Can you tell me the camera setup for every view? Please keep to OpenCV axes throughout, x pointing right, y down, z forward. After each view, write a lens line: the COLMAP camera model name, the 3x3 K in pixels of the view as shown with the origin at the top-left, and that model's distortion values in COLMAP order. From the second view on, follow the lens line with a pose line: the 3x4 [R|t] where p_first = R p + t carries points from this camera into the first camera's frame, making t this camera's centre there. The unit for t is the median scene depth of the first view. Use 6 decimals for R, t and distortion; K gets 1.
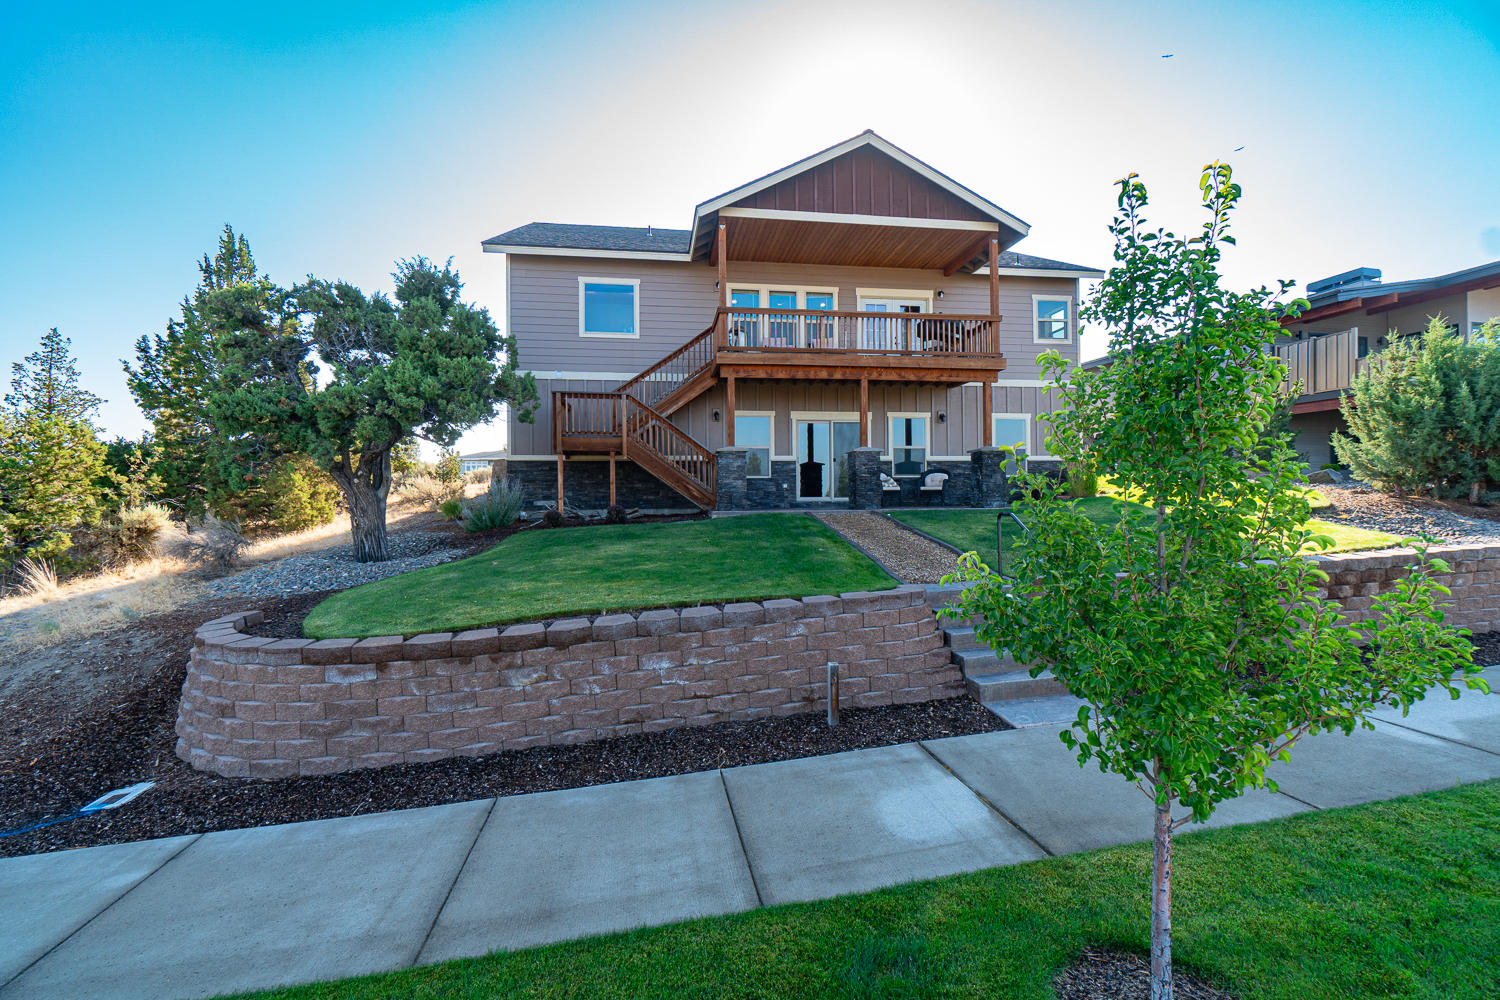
lens RADIAL K [[643.9, 0, 749.7], [0, 643.9, 514.6], [0, 0, 1]] dist [0.000245, -0.000124]
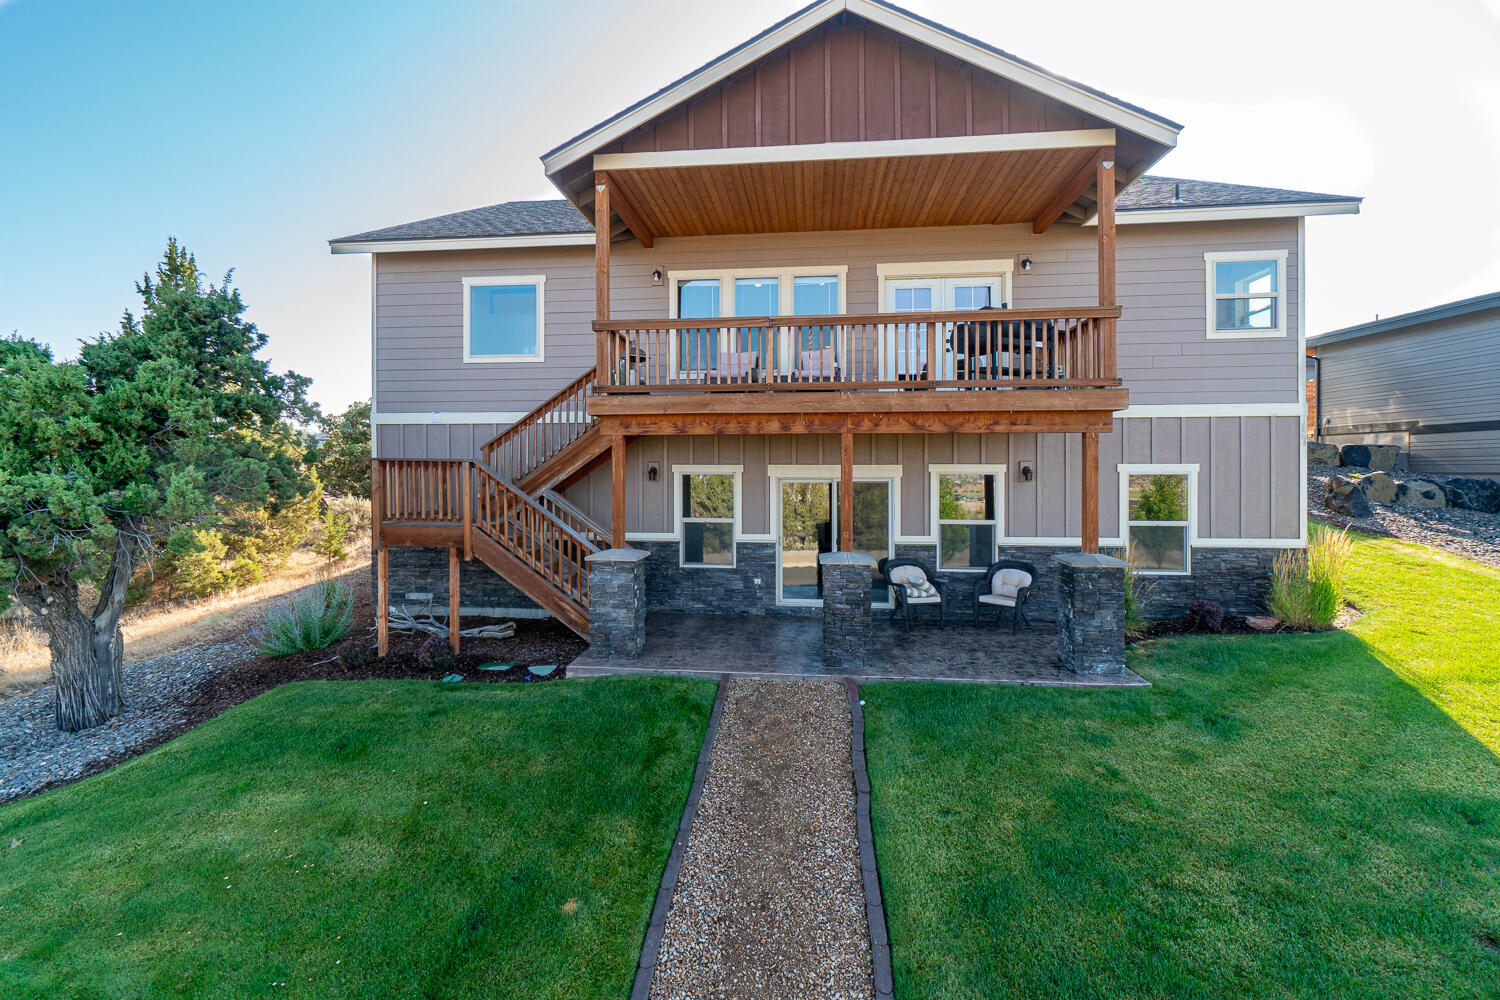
lens RADIAL K [[653.9, 0, 747.0], [0, 653.9, 479.4], [0, 0, 1]] dist [-0.001252, -0.000017]
pose [[0.969732, 0.012369, -0.243859, 0.213752], [-0.012480, 0.999922, 0.001088, -0.155051], [0.243854, 0.001989, 0.969810, 0.387089]]
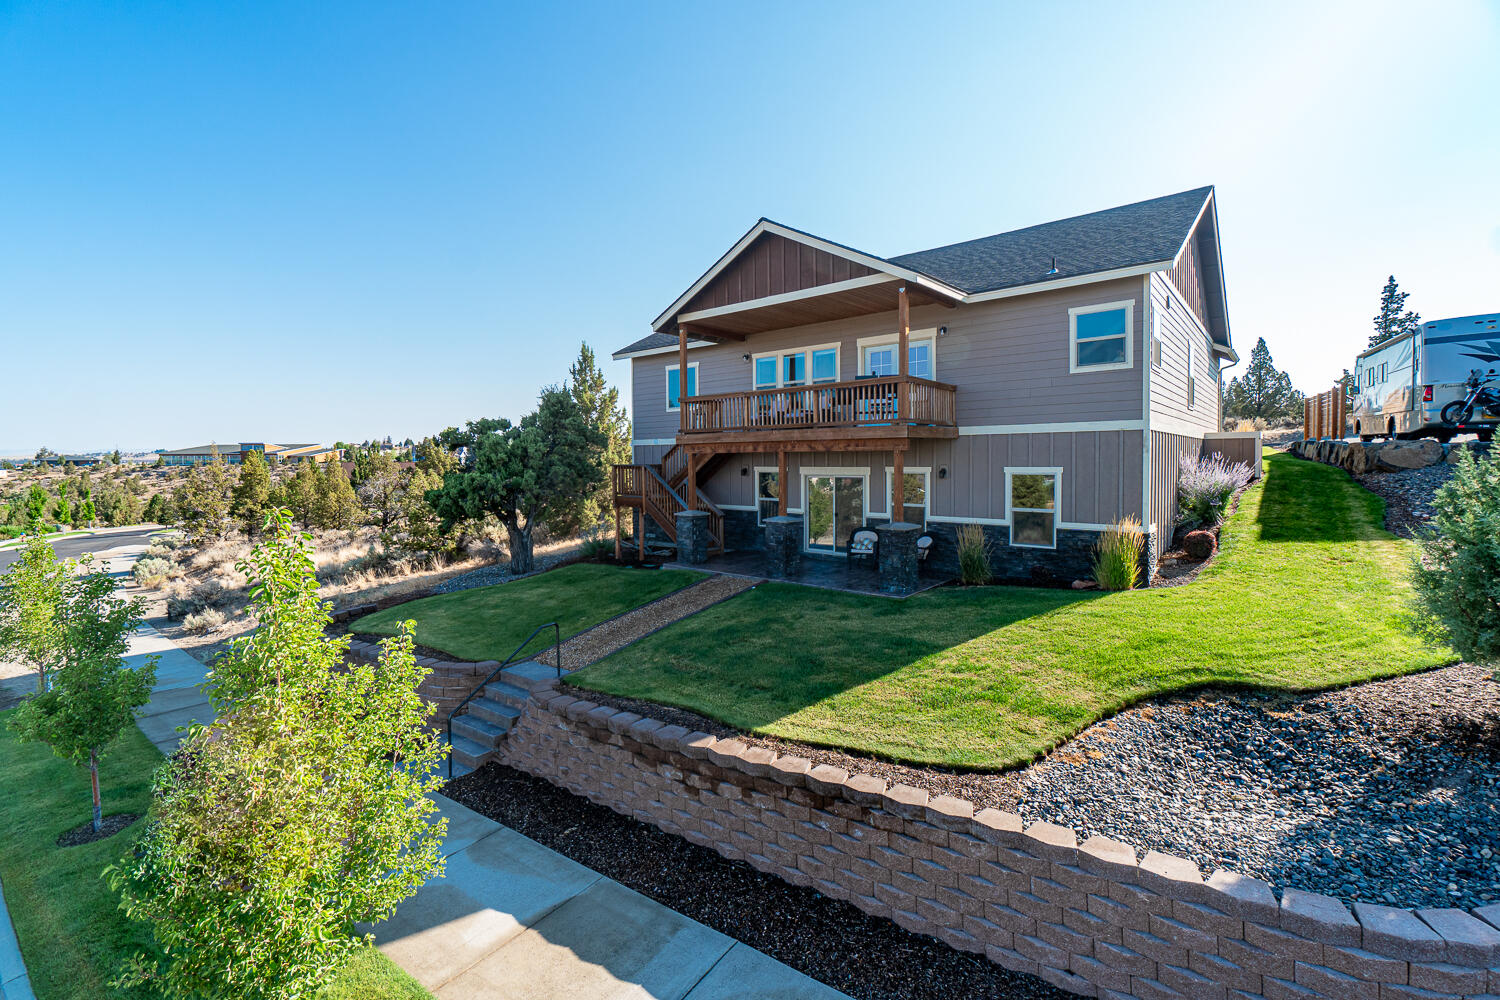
lens RADIAL K [[653.9, 0, 747.0], [0, 653.9, 479.4], [0, 0, 1]] dist [-0.001252, -0.000017]
pose [[0.670509, 0.025524, -0.741462, 0.848203], [-0.011426, 0.999645, 0.024079, -0.174520], [0.741813, -0.007673, 0.670563, 0.228859]]
